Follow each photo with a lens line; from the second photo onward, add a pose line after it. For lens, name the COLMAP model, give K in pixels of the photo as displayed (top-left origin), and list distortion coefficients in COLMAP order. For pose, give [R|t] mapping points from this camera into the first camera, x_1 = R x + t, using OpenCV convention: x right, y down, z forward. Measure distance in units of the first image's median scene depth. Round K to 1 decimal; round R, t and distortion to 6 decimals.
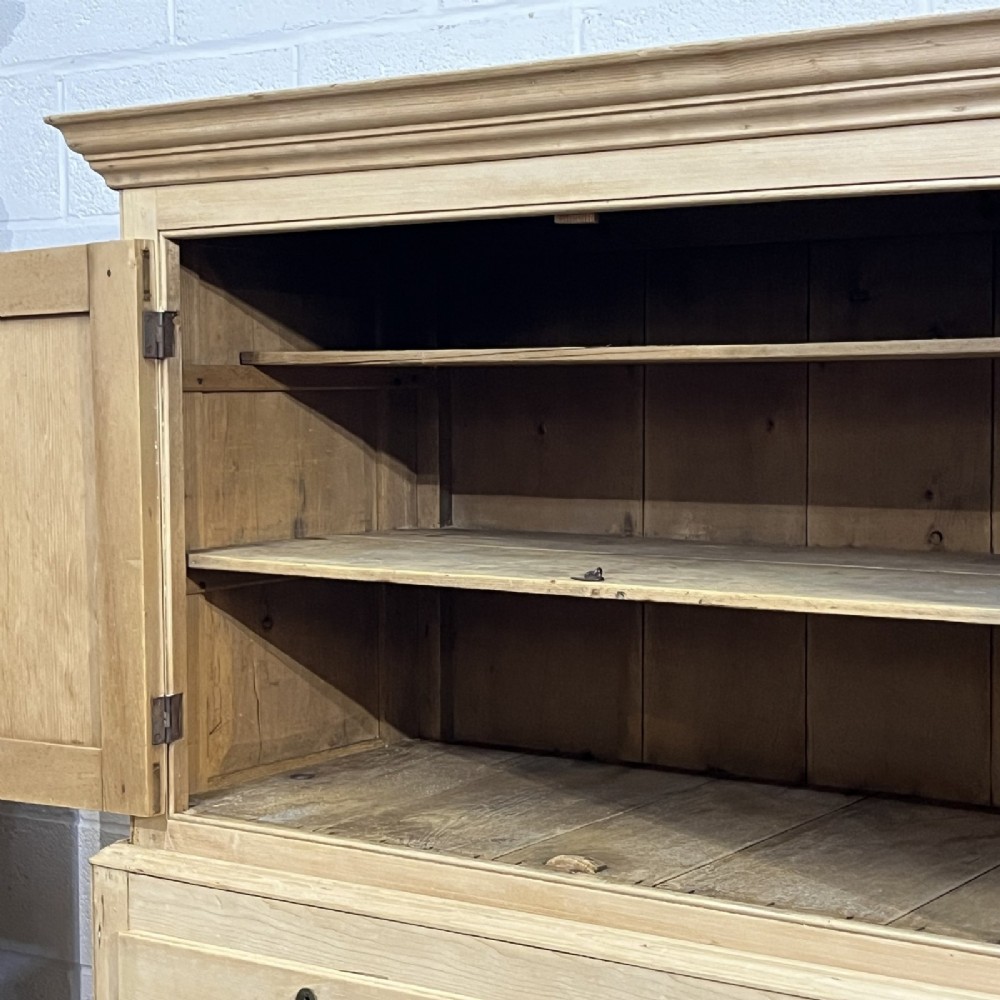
lens RADIAL K [[2030.2, 0, 496.0], [0, 2030.2, 503.1], [0, 0, 1]] dist [0.114977, -0.452471]
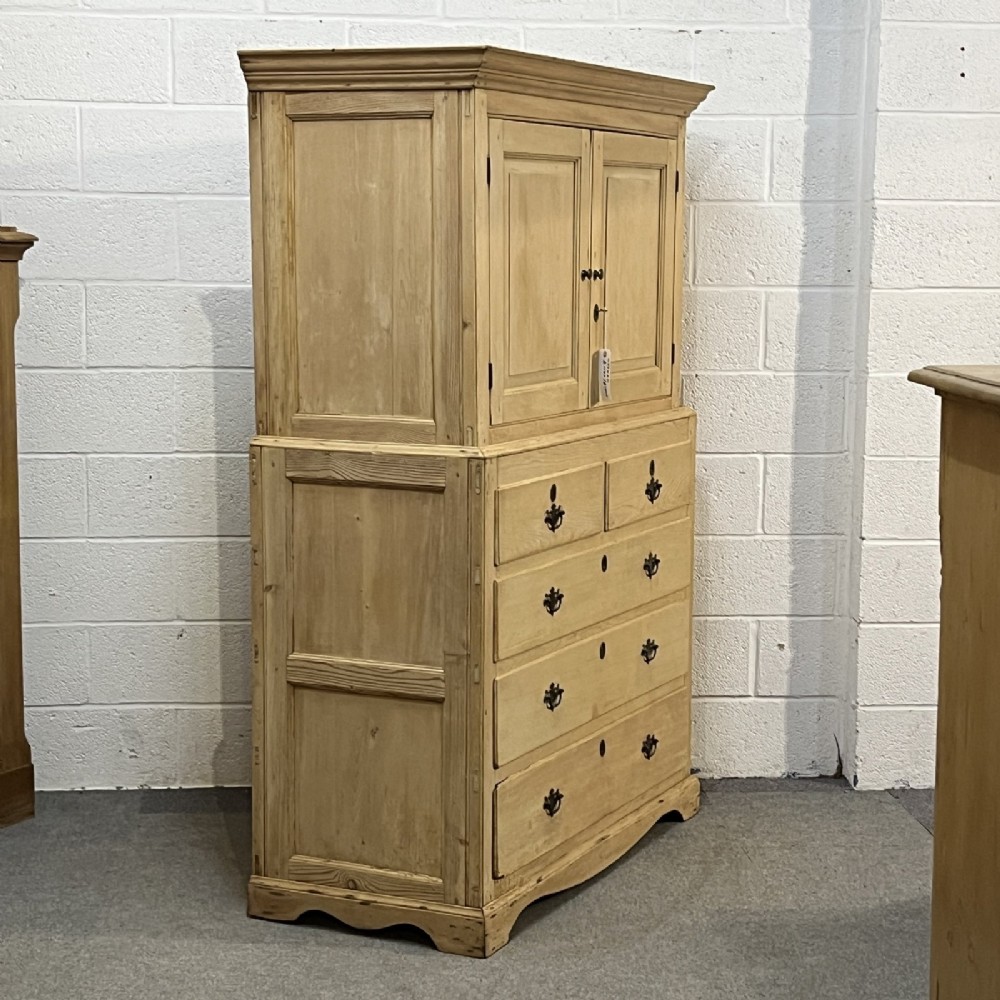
lens RADIAL K [[2115.3, 0, 499.7], [0, 2115.3, 520.4], [0, 0, 1]] dist [0.108541, -0.410644]
pose [[0.772315, -0.074639, 0.630839, -1.409350], [0.024464, 0.995831, 0.087873, 0.089401], [-0.634768, -0.052433, 0.770921, -0.907434]]
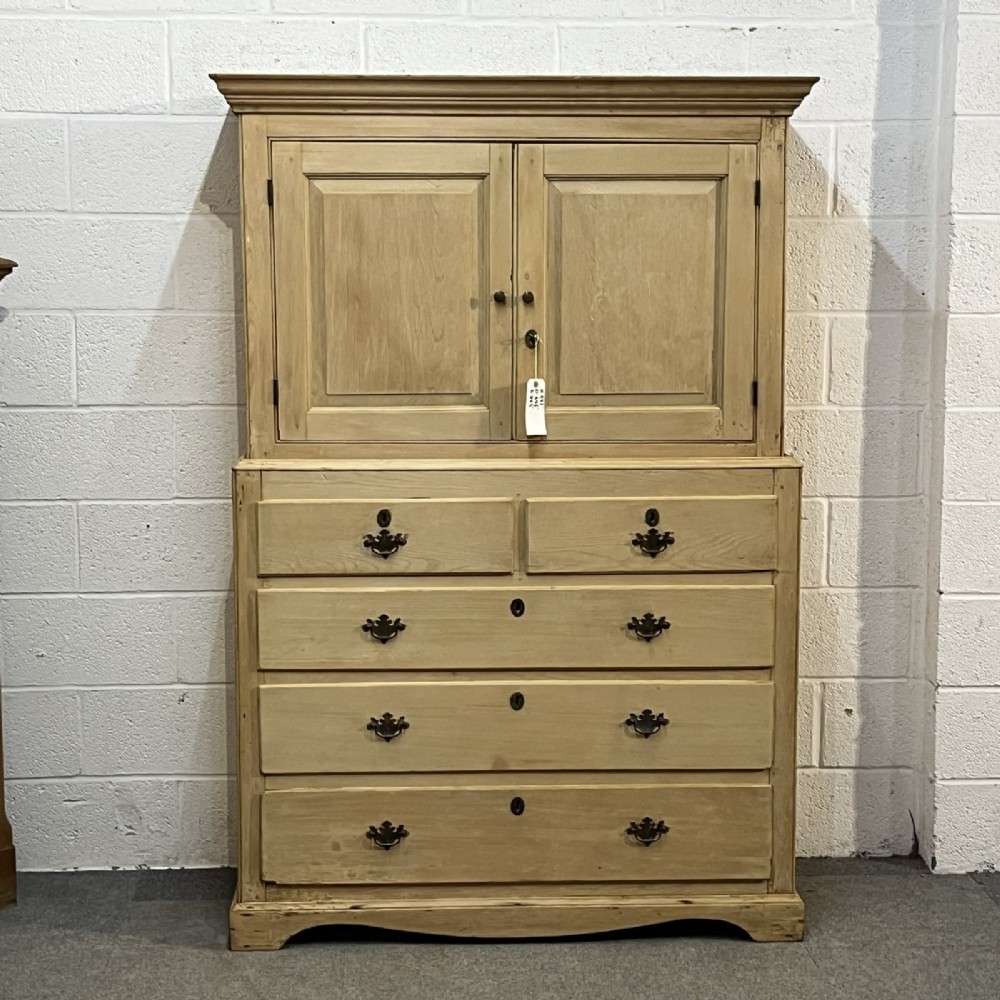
lens RADIAL K [[2030.2, 0, 496.0], [0, 2030.2, 503.1], [0, 0, 1]] dist [0.114977, -0.452471]
pose [[0.795038, -0.068006, 0.602735, -1.159927], [0.029947, 0.996884, 0.072976, 0.076012], [-0.605820, -0.039968, 0.794597, -0.668670]]
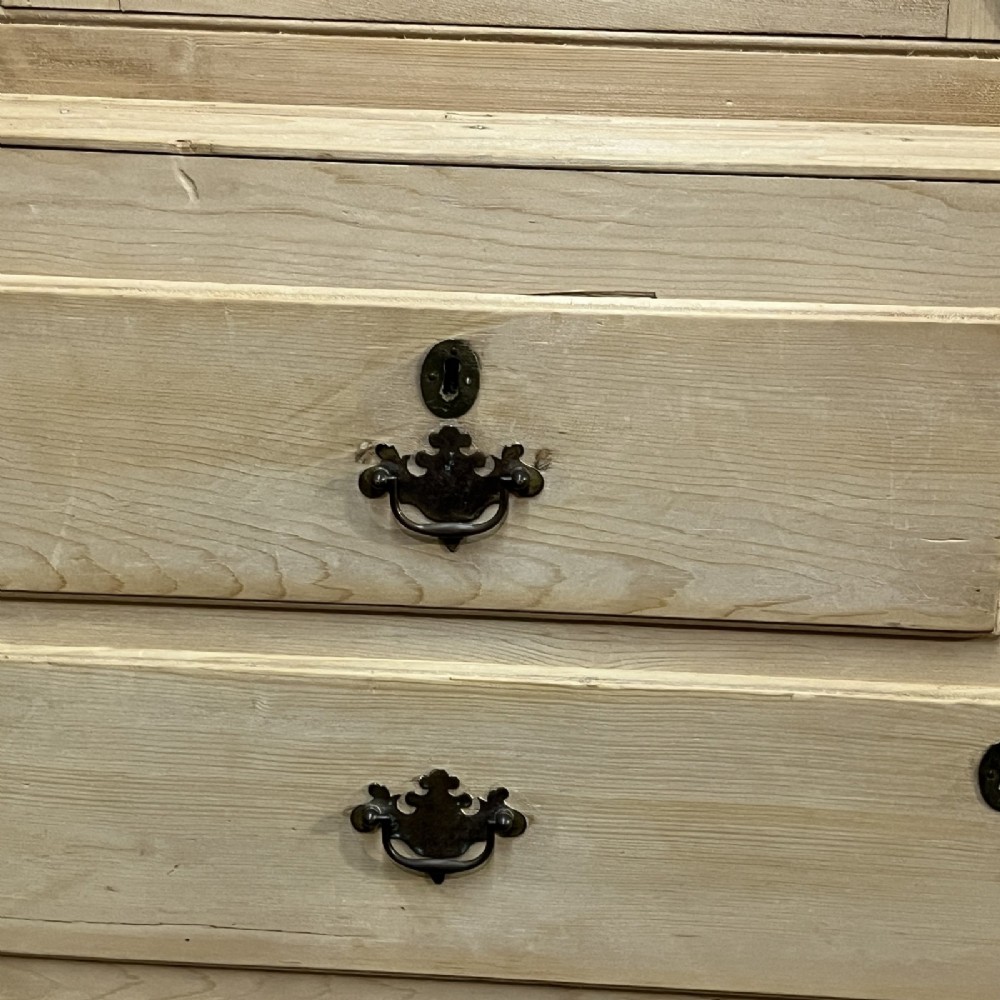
lens RADIAL K [[2031.1, 0, 498.3], [0, 2031.1, 509.4], [0, 0, 1]] dist [0.109098, -0.403319]
pose [[0.851539, -0.137121, 0.506042, -0.301173], [0.000967, 0.965603, 0.260019, 0.141352], [-0.524290, -0.220927, 0.822382, 0.553351]]
